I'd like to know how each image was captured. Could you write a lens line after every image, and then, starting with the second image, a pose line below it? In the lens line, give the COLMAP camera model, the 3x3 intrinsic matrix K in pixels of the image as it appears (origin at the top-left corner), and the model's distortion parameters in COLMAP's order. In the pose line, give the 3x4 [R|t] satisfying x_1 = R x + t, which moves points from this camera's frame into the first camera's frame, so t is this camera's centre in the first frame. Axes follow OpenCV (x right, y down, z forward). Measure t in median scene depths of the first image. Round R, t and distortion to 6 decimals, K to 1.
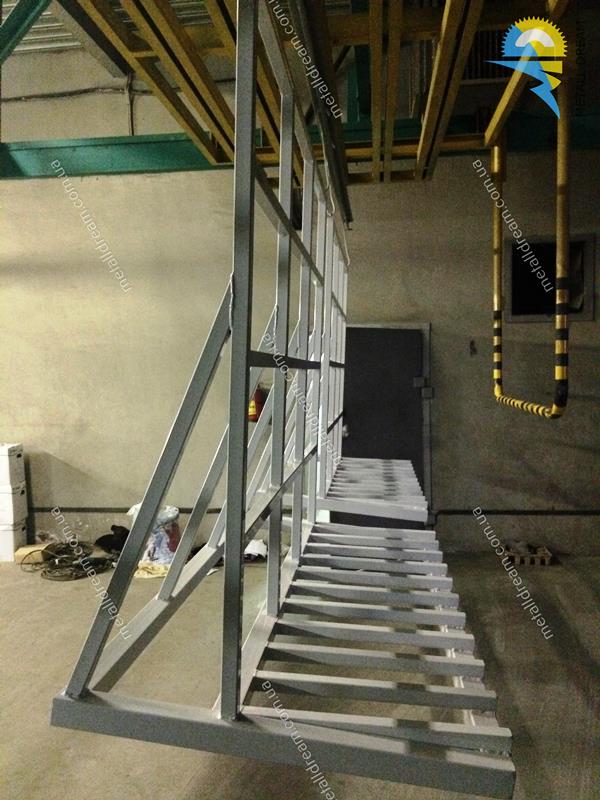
lens RADIAL K [[679.4, 0, 300.0], [0, 679.4, 400.0], [0, 0, 1]] dist [0.098490, -0.130005]
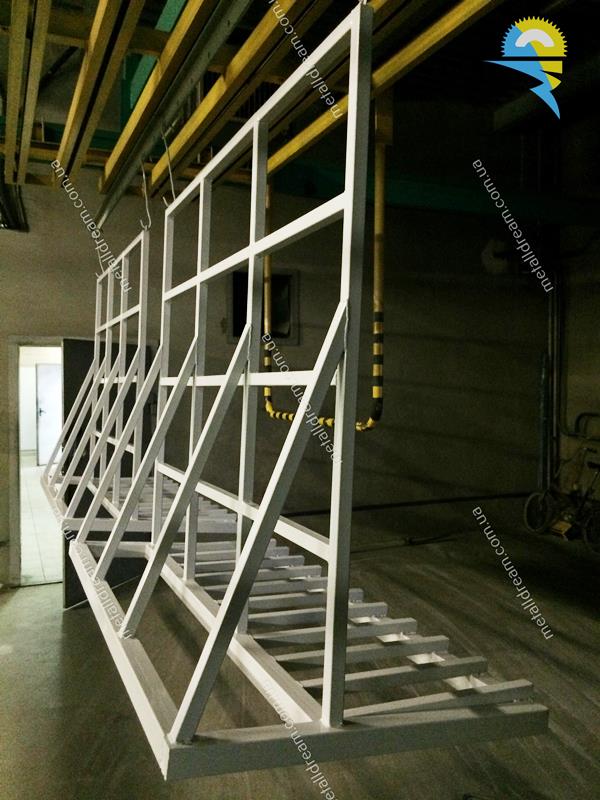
lens RADIAL K [[679.4, 0, 300.0], [0, 679.4, 400.0], [0, 0, 1]] dist [0.098490, -0.130005]
pose [[0.860432, -0.000180, 0.509565, -0.450795], [0.011907, 0.999734, -0.019752, -0.005602], [-0.509426, 0.023063, 0.860205, 0.080800]]
